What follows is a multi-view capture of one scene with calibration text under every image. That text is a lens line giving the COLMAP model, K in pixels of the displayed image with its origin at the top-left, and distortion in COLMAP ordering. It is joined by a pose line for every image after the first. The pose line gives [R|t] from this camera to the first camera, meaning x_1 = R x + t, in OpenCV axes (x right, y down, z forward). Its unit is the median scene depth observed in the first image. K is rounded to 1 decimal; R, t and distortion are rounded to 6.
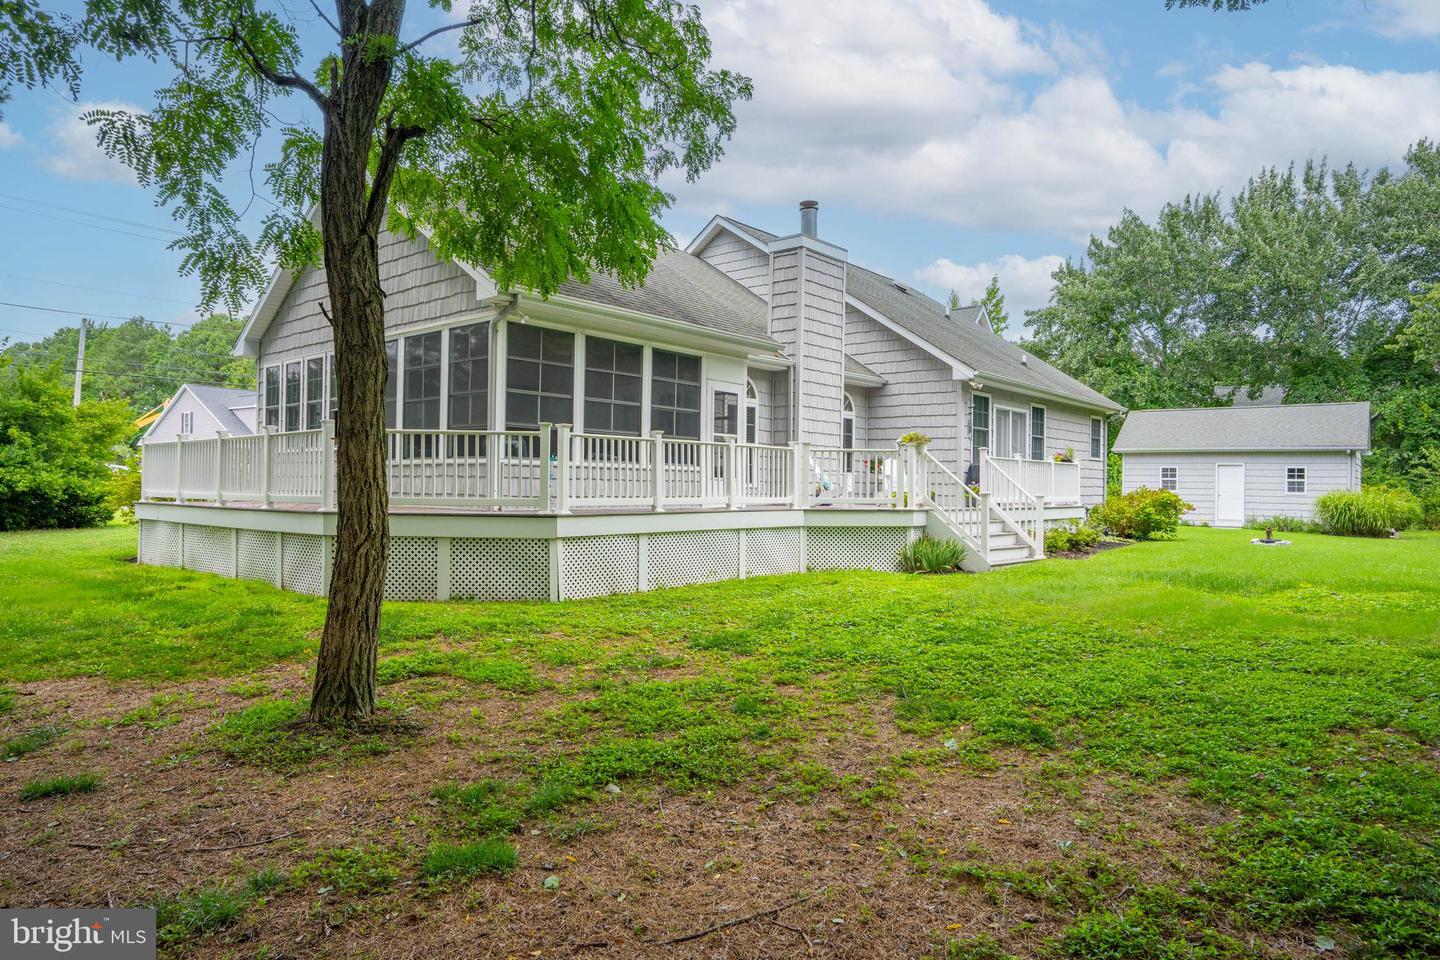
lens RADIAL K [[876.7, 0, 720.0], [0, 876.7, 480.0], [0, 0, 1]] dist [0.002593, 0.002310]
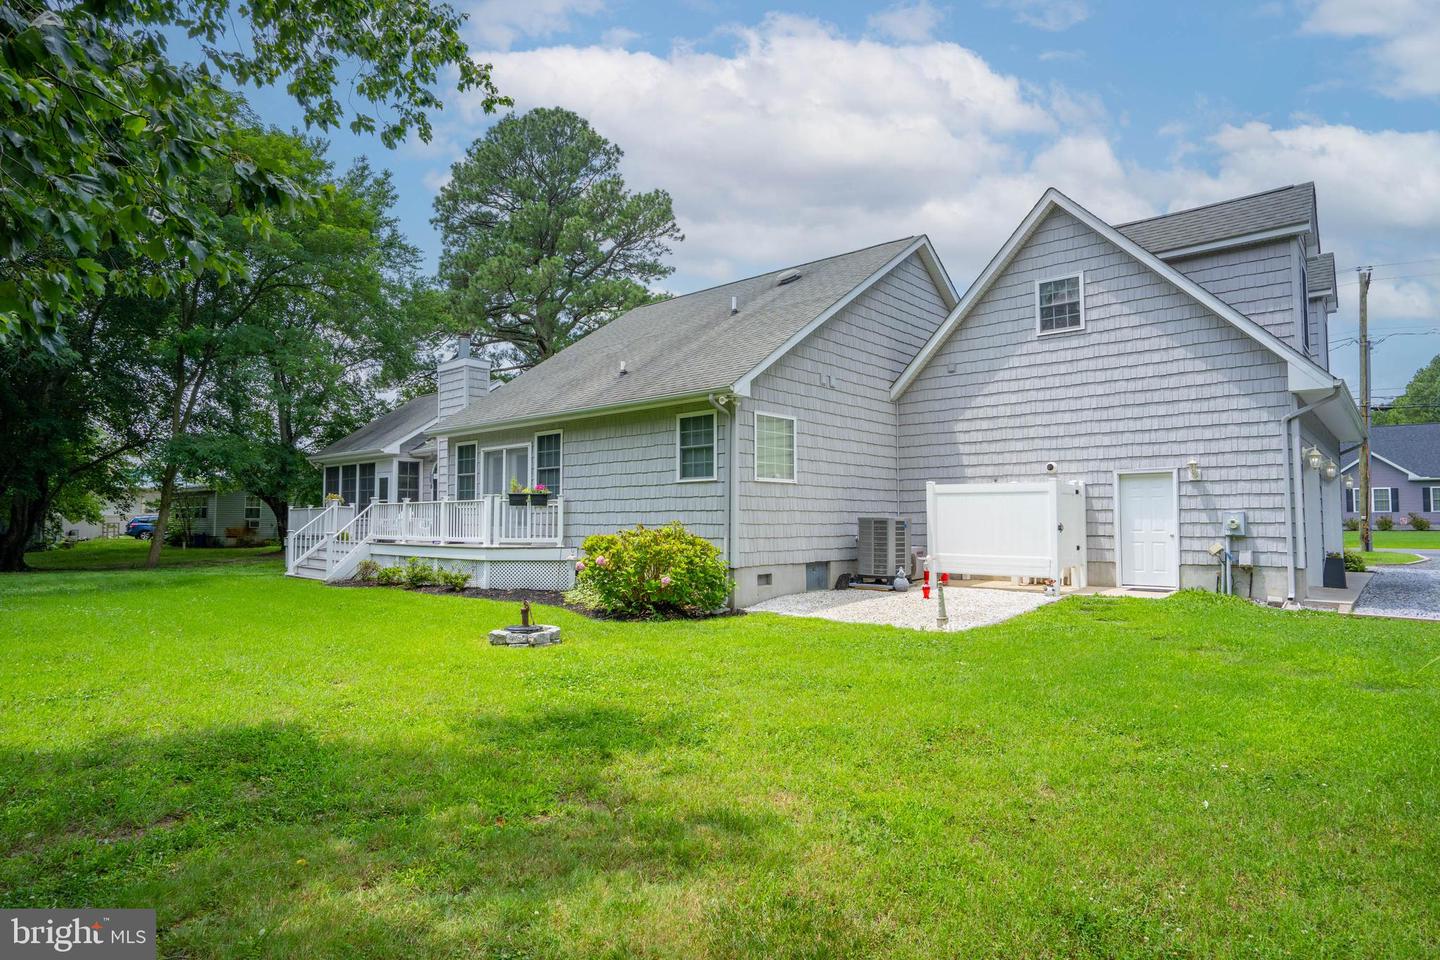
lens RADIAL K [[778.3, 0, 720.0], [0, 778.3, 480.0], [0, 0, 1]] dist [-0.055982, 0.025102]
pose [[-0.015562, -0.073996, -0.997137, 1.576778], [0.001932, 0.997254, -0.074035, 0.026805], [0.999877, -0.003078, -0.015376, 1.658017]]
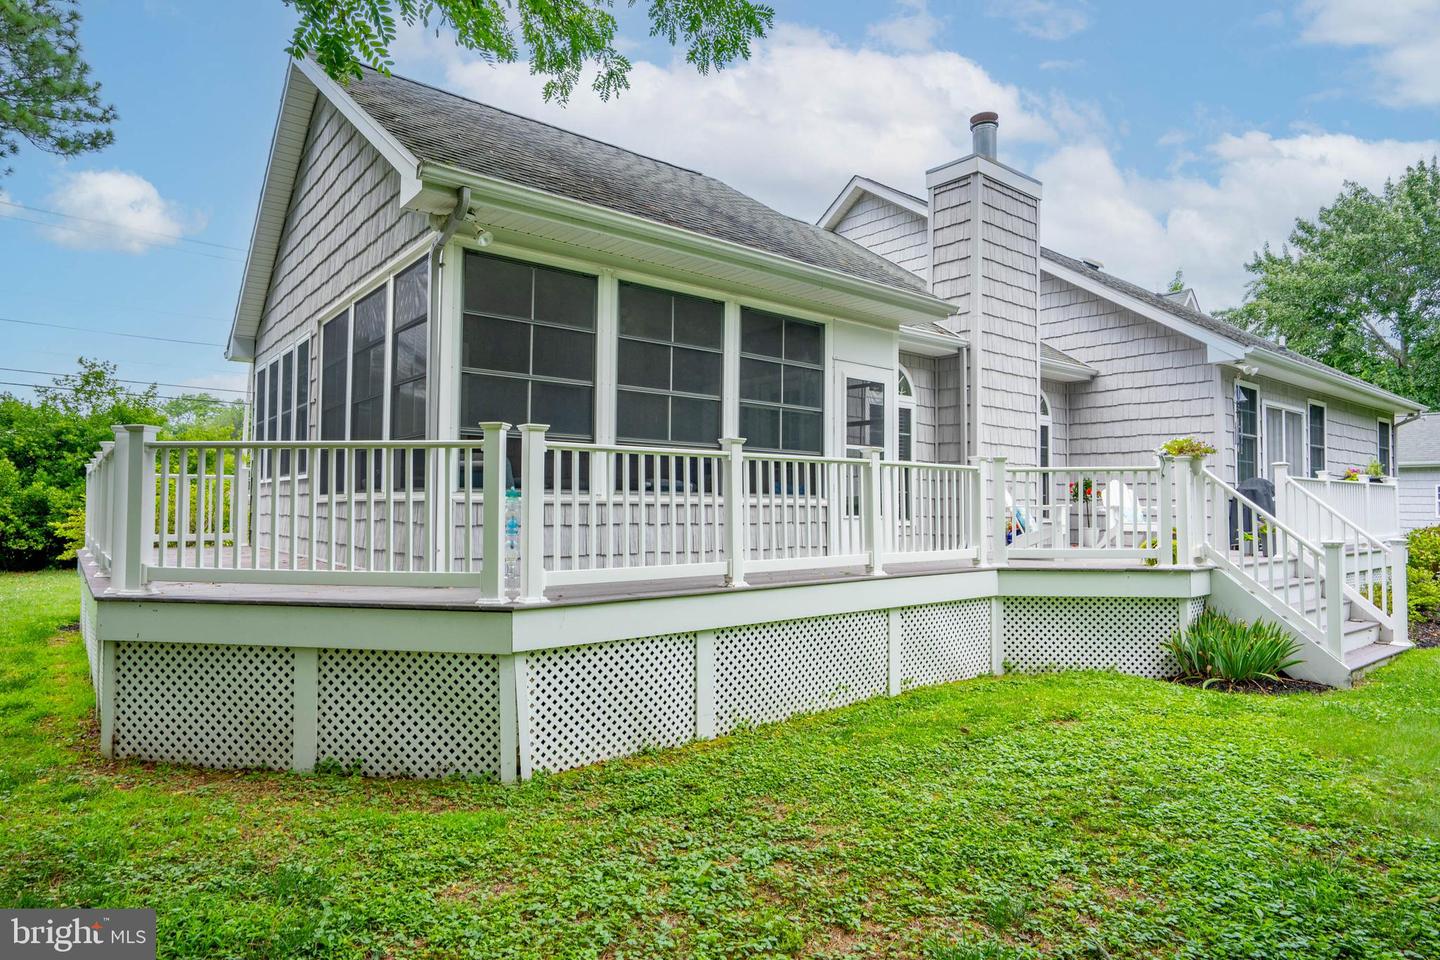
lens RADIAL K [[842.5, 0, 725.5], [0, 842.5, 480.2], [0, 0, 1]] dist [-0.039042, 0.025166]
pose [[0.985312, -0.011830, -0.170353, 0.009597], [0.007504, 0.999633, -0.026018, -0.012299], [0.170598, 0.024358, 0.985040, 0.365229]]
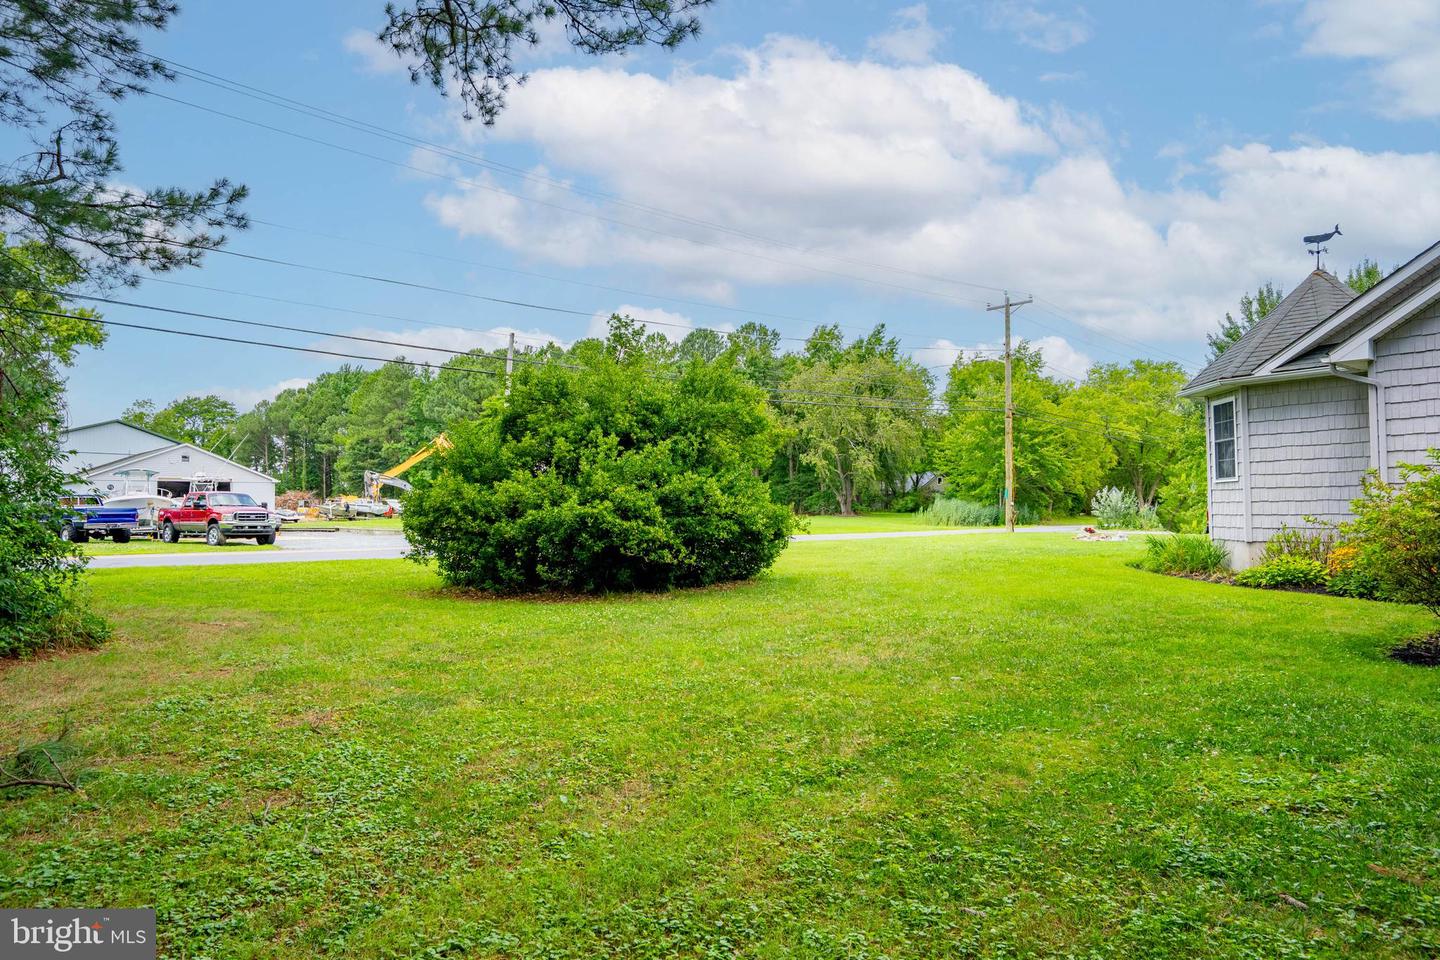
lens RADIAL K [[876.7, 0, 720.0], [0, 876.7, 480.0], [0, 0, 1]] dist [0.002593, 0.002310]
pose [[0.985626, -0.027510, -0.166688, -1.002771], [0.022477, 0.999235, -0.032007, -0.008436], [0.167441, 0.027801, 0.985490, 0.457122]]
